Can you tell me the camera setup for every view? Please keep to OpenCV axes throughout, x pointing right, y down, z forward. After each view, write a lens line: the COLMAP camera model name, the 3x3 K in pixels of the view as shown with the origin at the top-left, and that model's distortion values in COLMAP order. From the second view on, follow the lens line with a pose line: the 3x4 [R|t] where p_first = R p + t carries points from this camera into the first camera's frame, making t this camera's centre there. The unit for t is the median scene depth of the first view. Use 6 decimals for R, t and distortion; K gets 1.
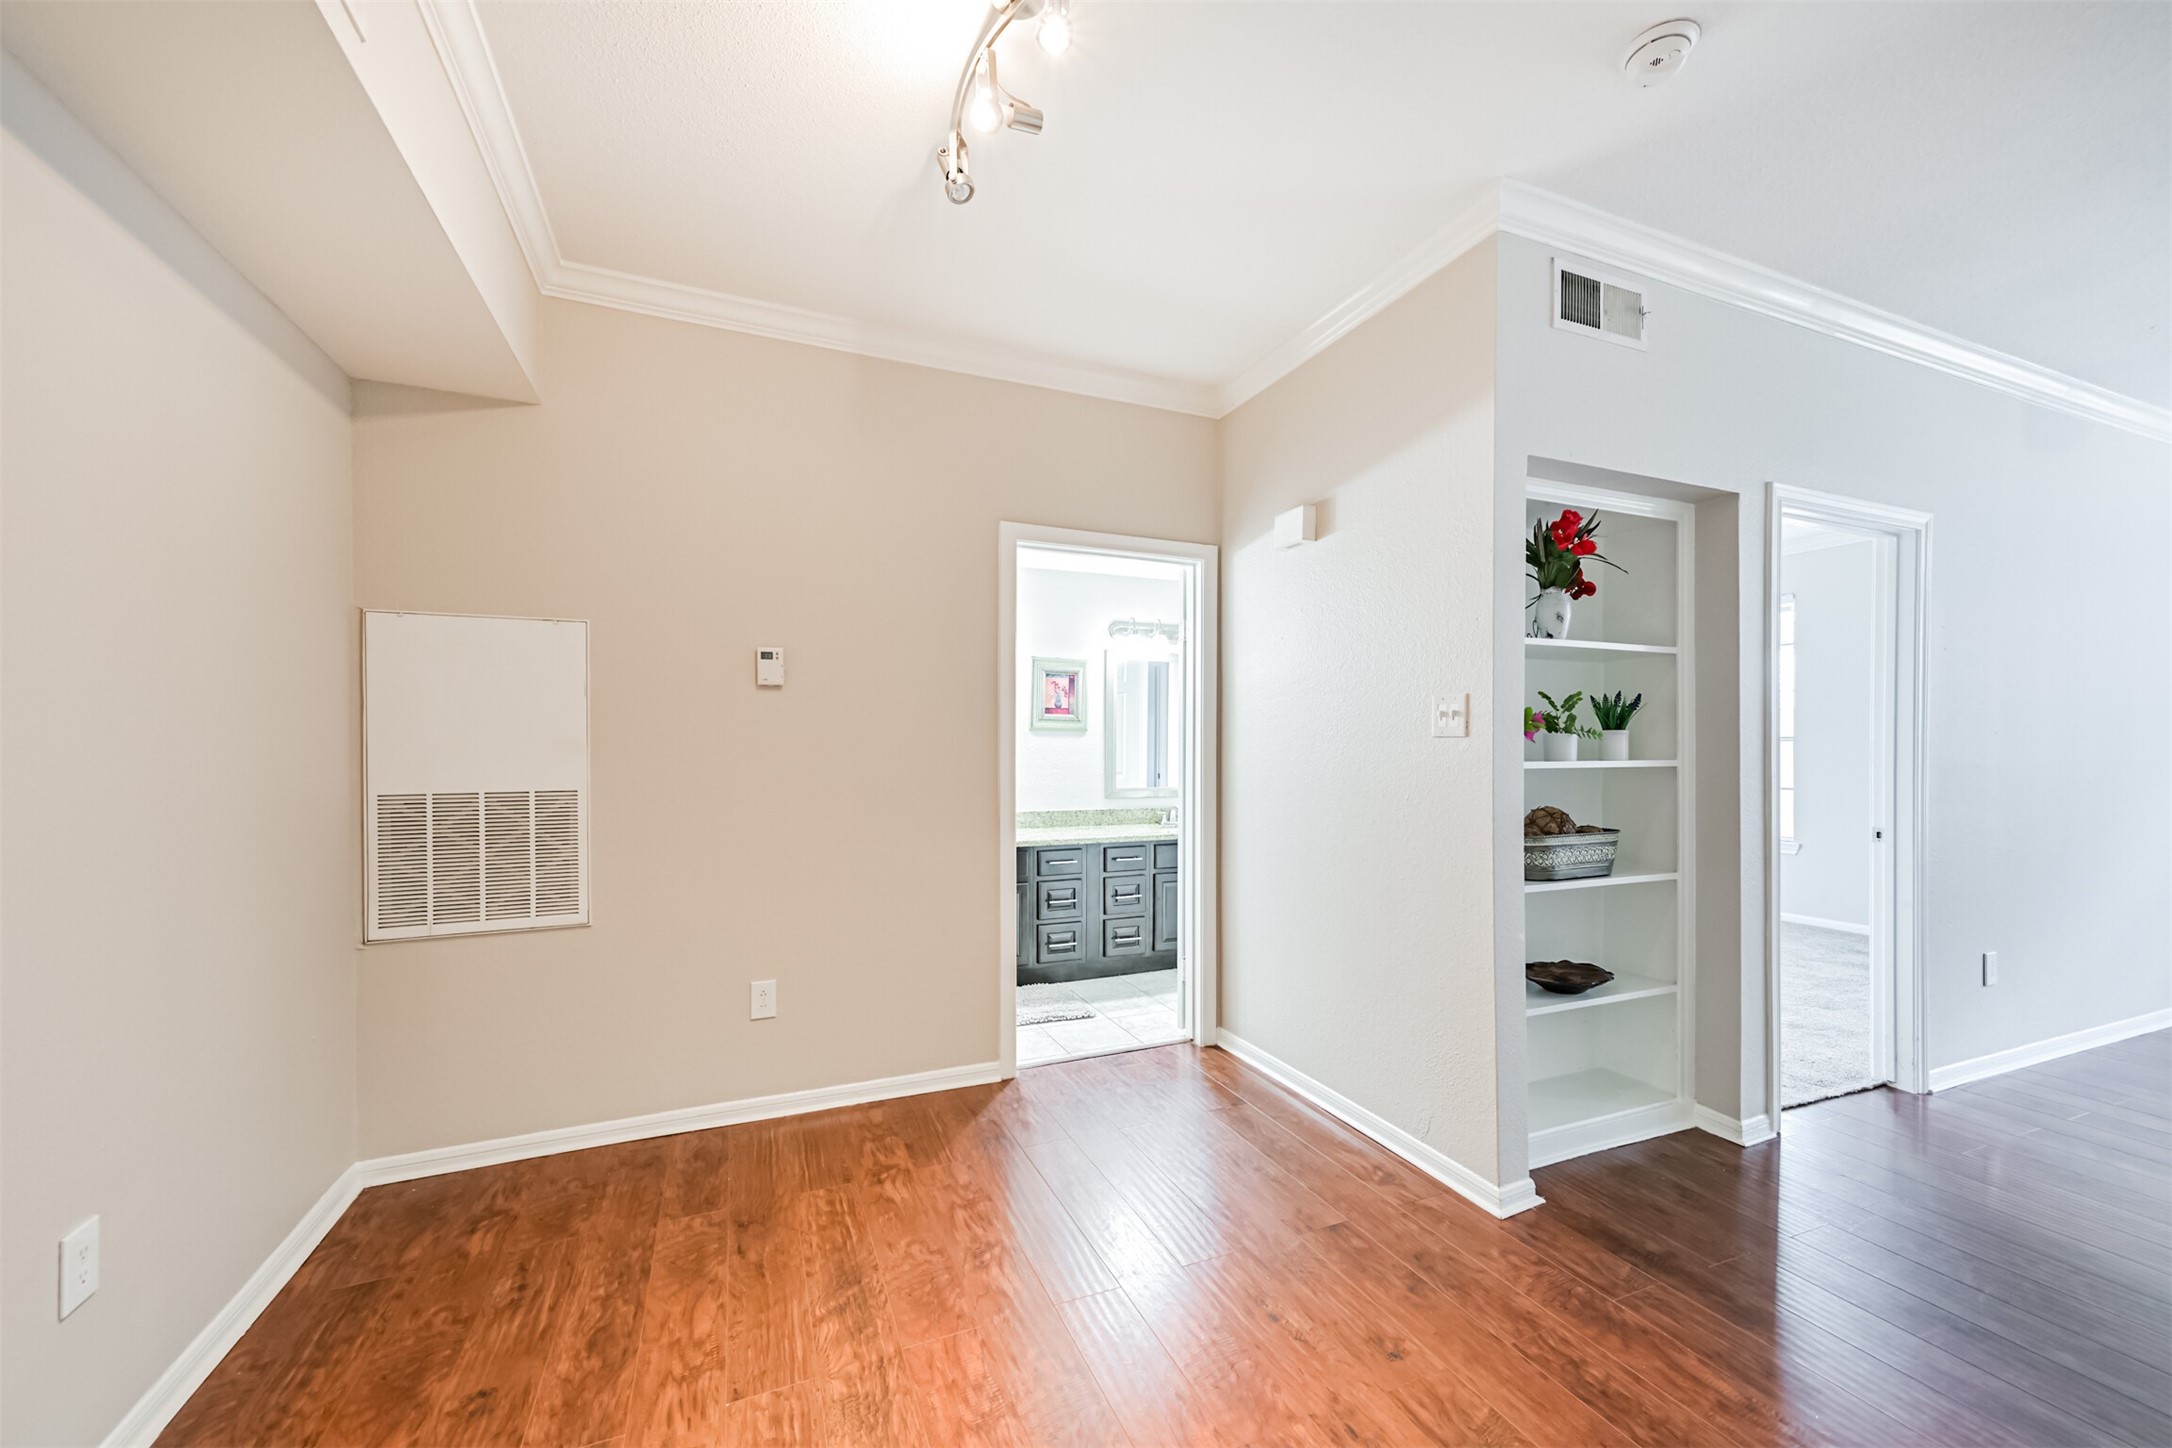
lens RADIAL K [[840.0, 0, 1086.5], [0, 840.0, 748.4], [0, 0, 1]] dist [0.015832, 0.000117]
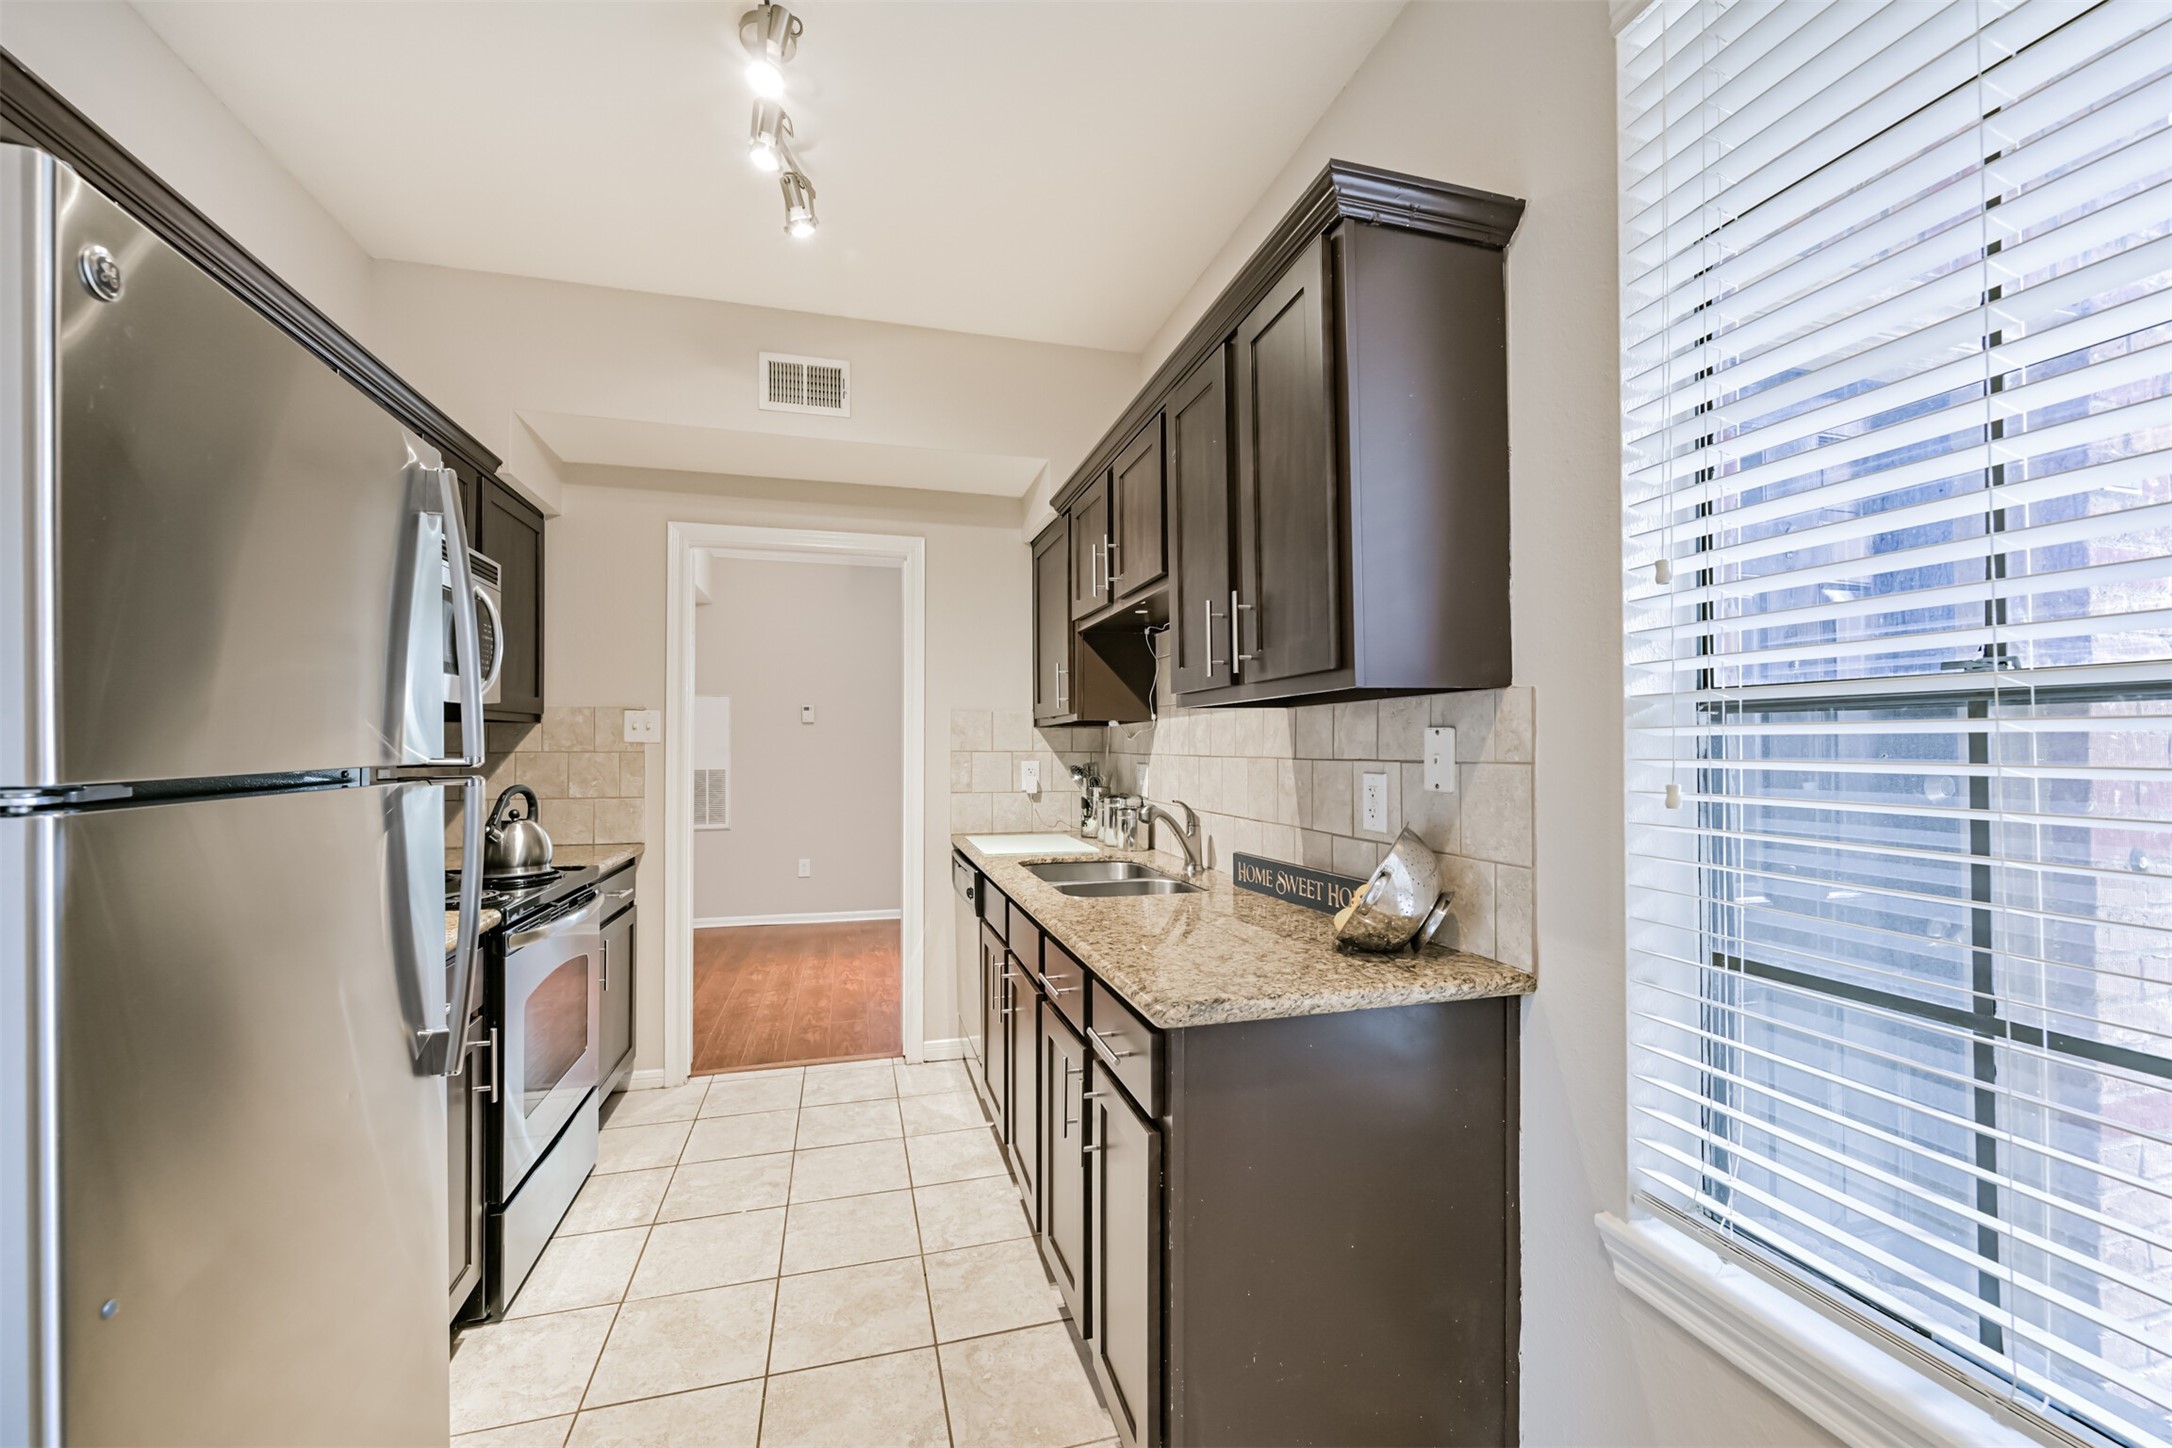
lens RADIAL K [[860.3, 0, 1086.0], [0, 860.3, 736.5], [0, 0, 1]] dist [0.000359, 0.000044]
pose [[0.991437, -0.002781, -0.130556, 0.748080], [-0.000105, 0.999756, -0.022091, 0.012053], [0.130586, 0.021916, 0.991195, -1.321753]]
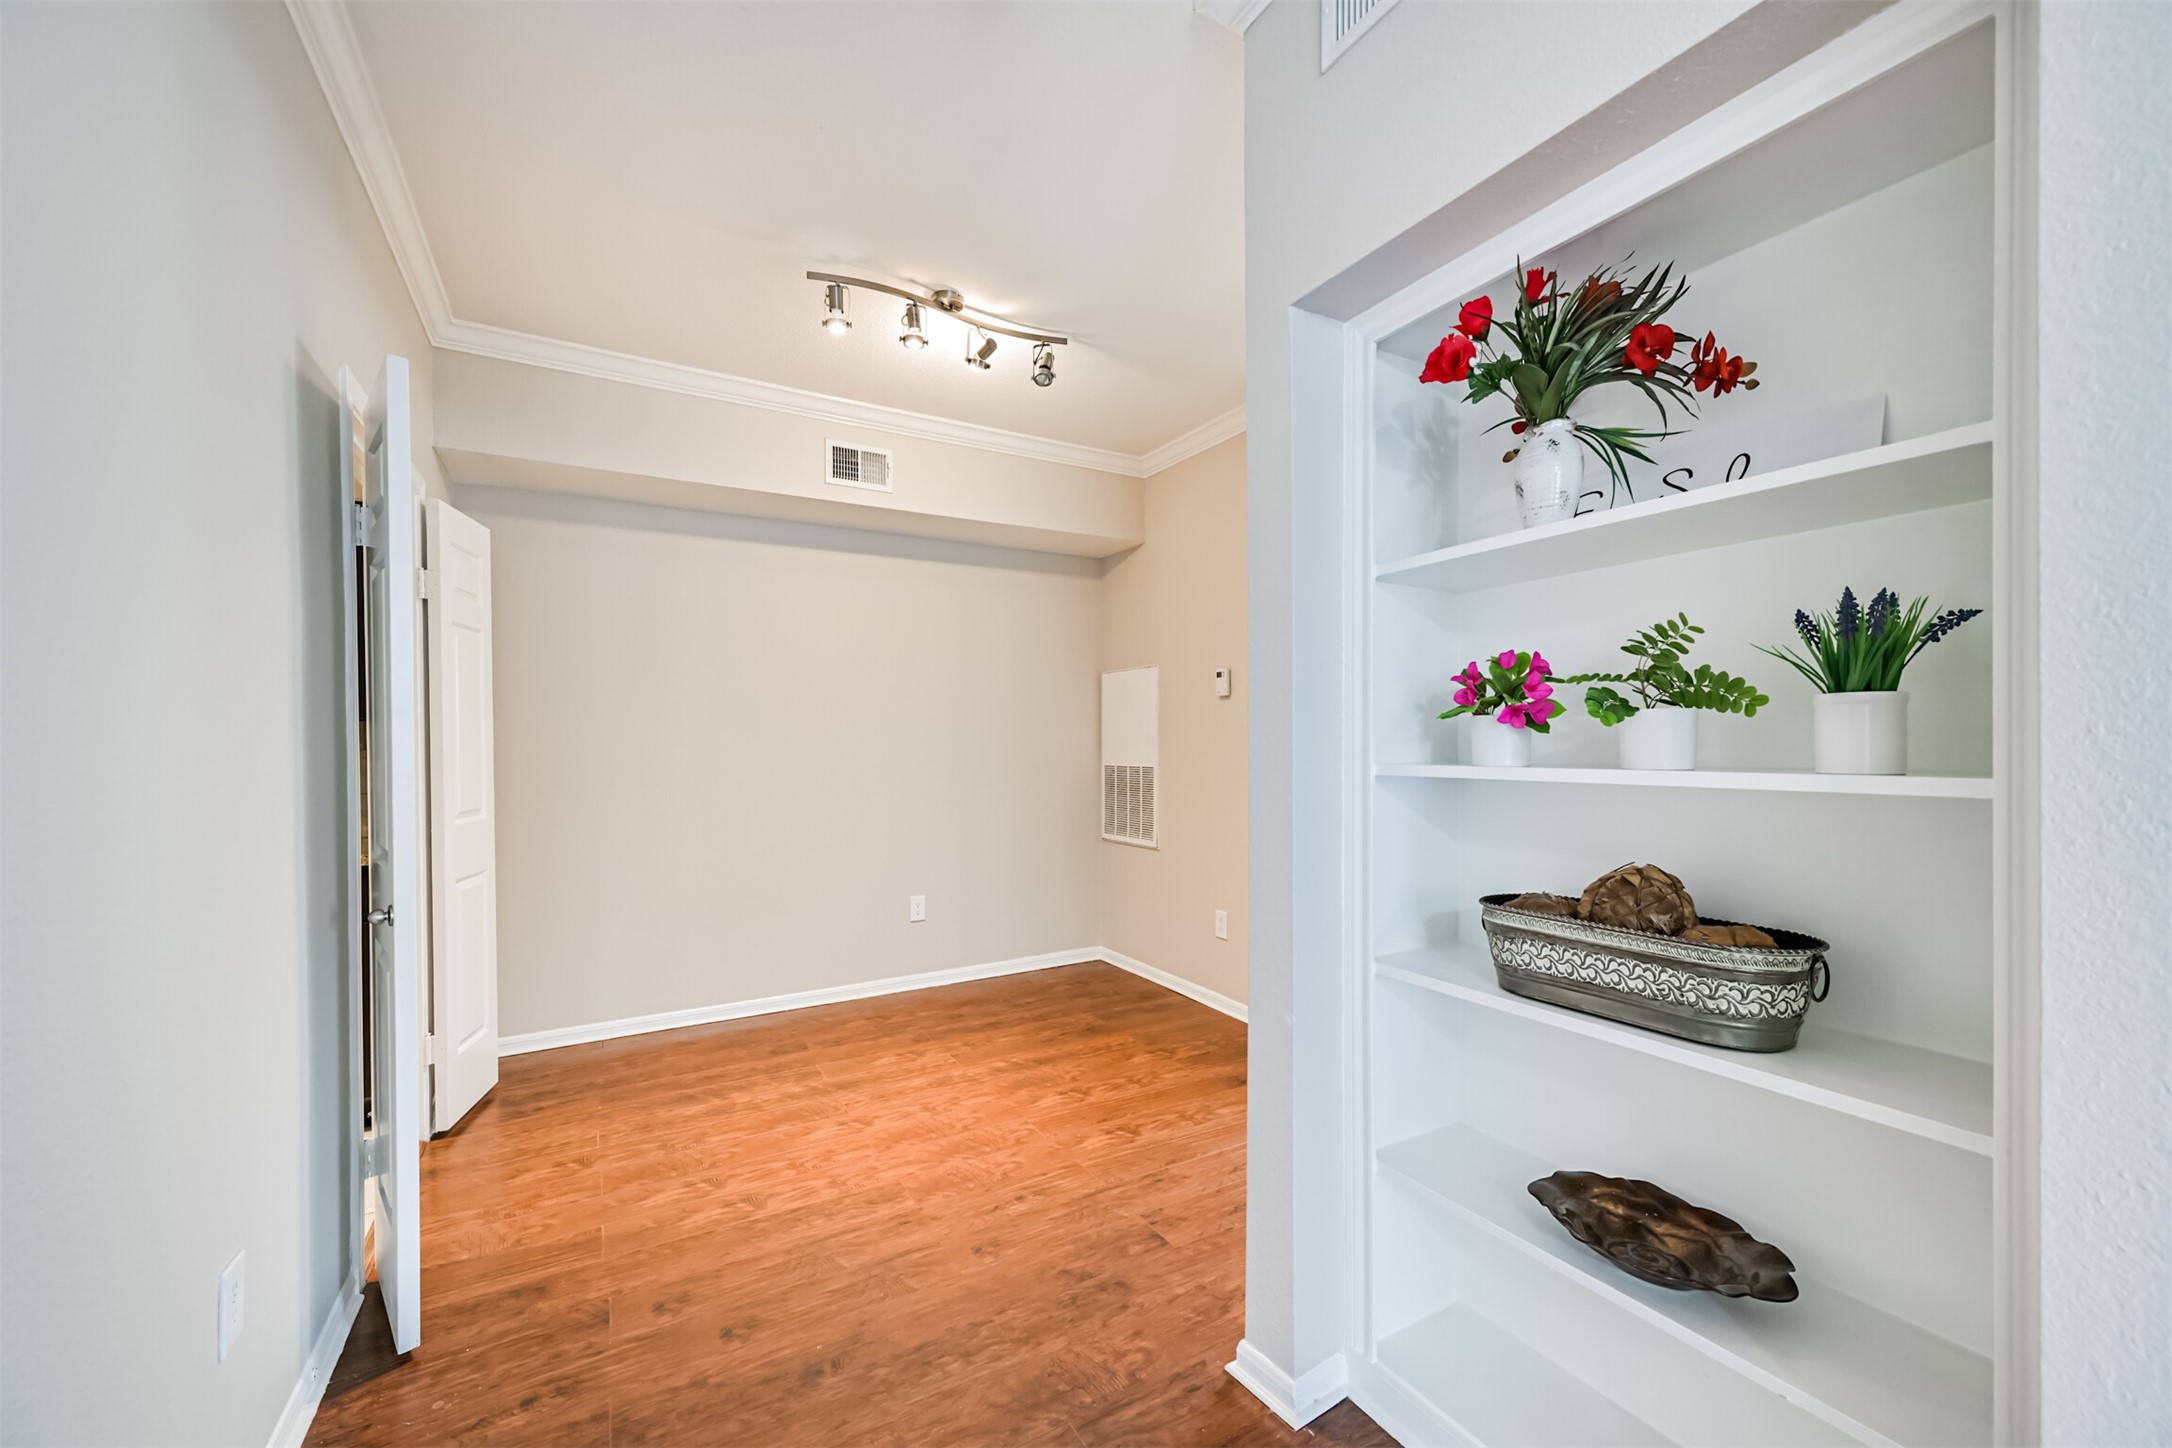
lens RADIAL K [[840.0, 0, 1086.5], [0, 840.0, 748.4], [0, 0, 1]] dist [0.015832, 0.000117]
pose [[0.120983, 0.006856, -0.992631, 1.150495], [0.001657, 0.999973, 0.007109, -0.000170], [0.992653, -0.002504, 0.120968, 0.744904]]
